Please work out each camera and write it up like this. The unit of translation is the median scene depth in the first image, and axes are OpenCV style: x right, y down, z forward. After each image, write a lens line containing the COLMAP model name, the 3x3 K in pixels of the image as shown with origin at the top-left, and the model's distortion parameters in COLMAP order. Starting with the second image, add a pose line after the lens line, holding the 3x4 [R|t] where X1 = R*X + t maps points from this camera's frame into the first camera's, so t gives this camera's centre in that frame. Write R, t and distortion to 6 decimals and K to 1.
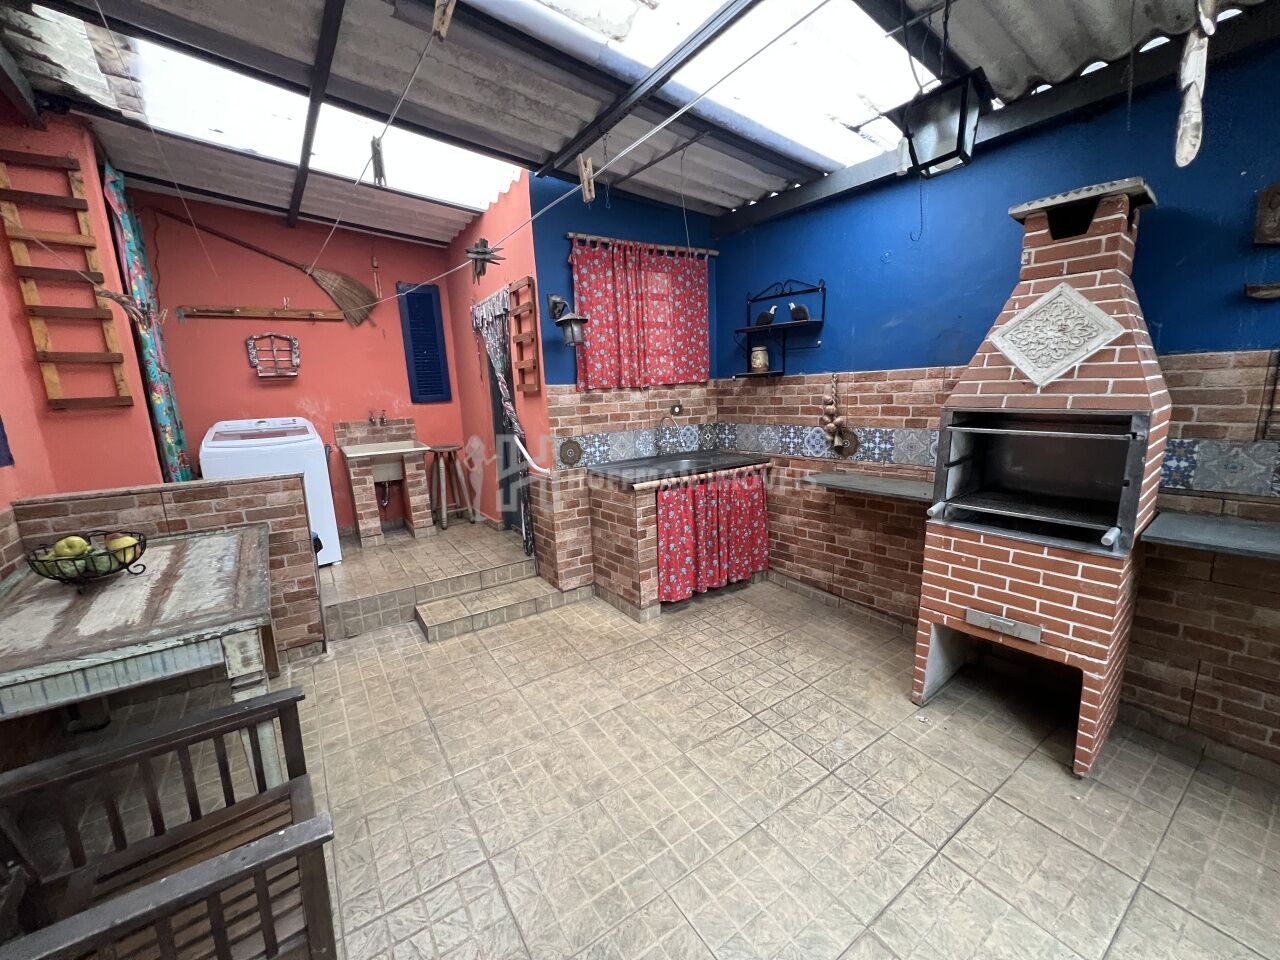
lens RADIAL K [[510.5, 0, 642.7], [0, 510.5, 483.3], [0, 0, 1]] dist [-0.001357, -0.000160]
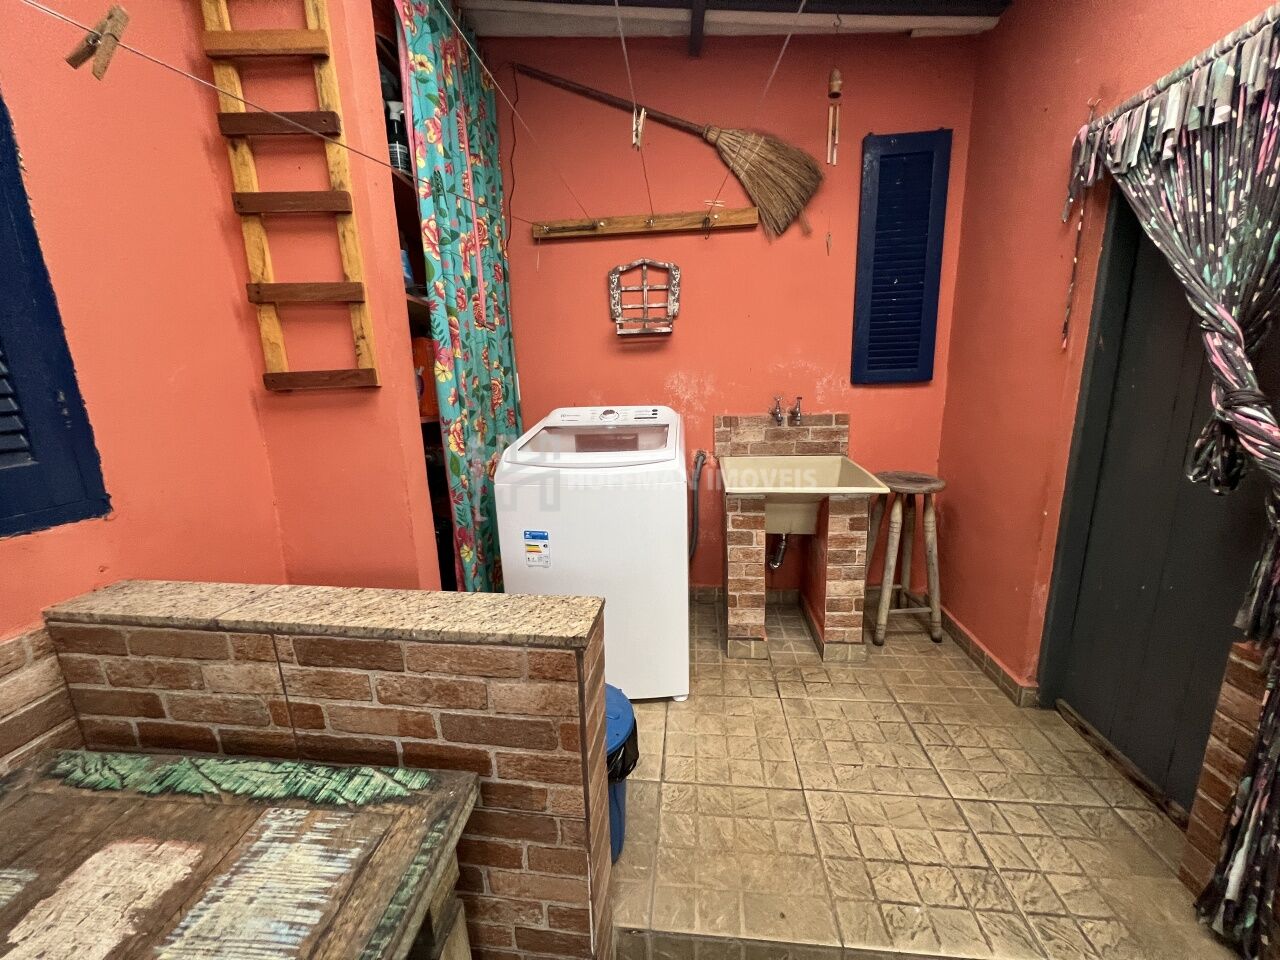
lens RADIAL K [[510.5, 0, 639.5], [0, 510.5, 483.1], [0, 0, 1]] dist [-0.001357, -0.000160]
pose [[0.761638, 0.159038, -0.628183, -0.367159], [-0.121681, 0.987271, 0.102417, -0.114264], [0.636476, -0.001567, 0.771295, 0.620677]]
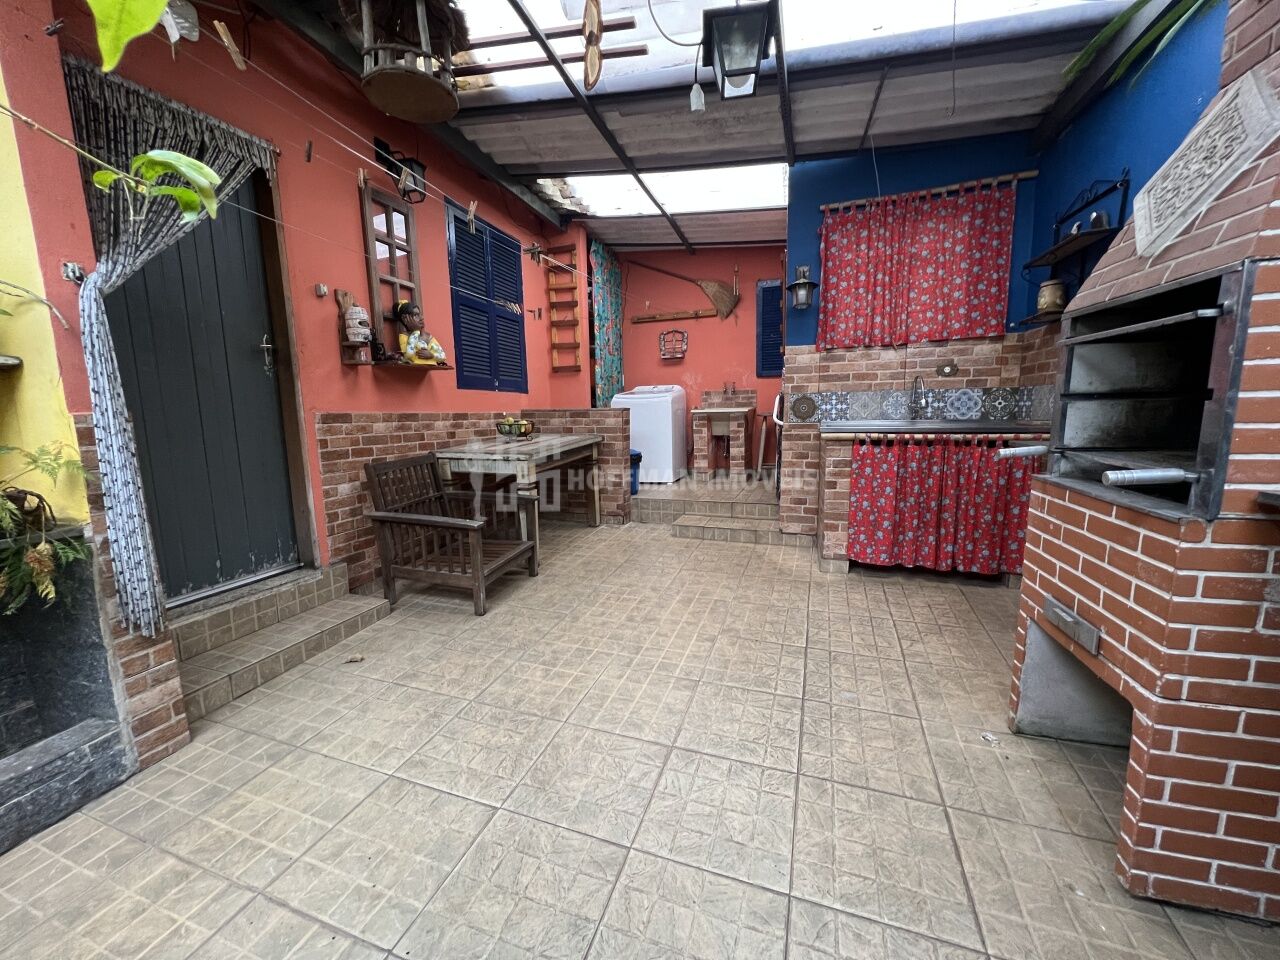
lens RADIAL K [[510.5, 0, 640.0], [0, 510.5, 484.3], [0, 0, 1]] dist [-0.001357, -0.000160]
pose [[0.584345, 0.142245, -0.798942, 0.548451], [-0.154039, 0.986061, 0.062896, 0.086772], [0.796752, 0.086315, 0.598111, 0.073214]]
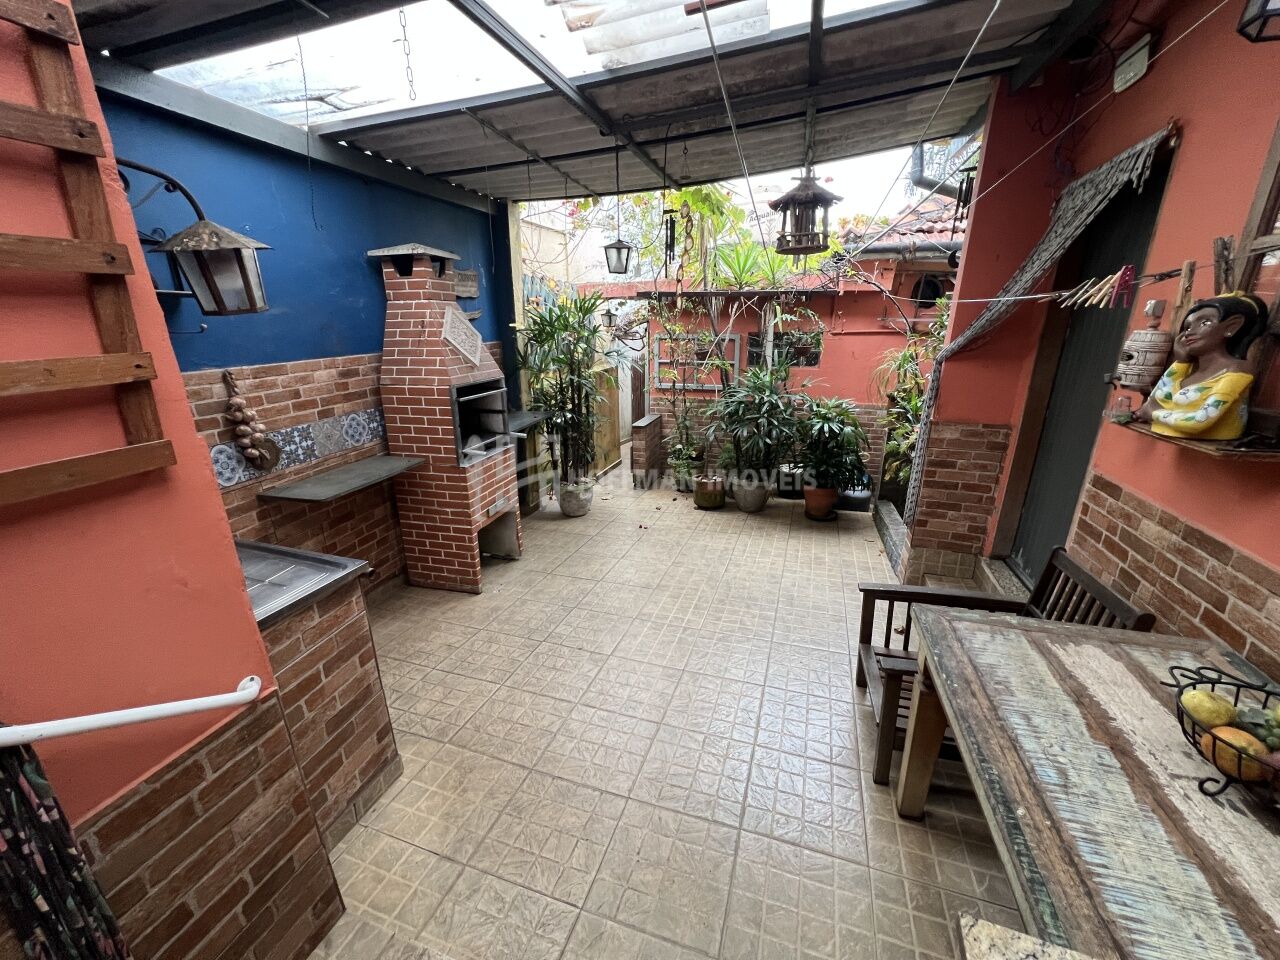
lens RADIAL K [[510.5, 0, 638.5], [0, 510.5, 483.6], [0, 0, 1]] dist [-0.001357, -0.000160]
pose [[-0.590712, -0.207111, 0.779849, -0.563317], [0.180943, 0.907880, 0.378172, -0.222706], [-0.786332, 0.364499, -0.498821, 0.903262]]
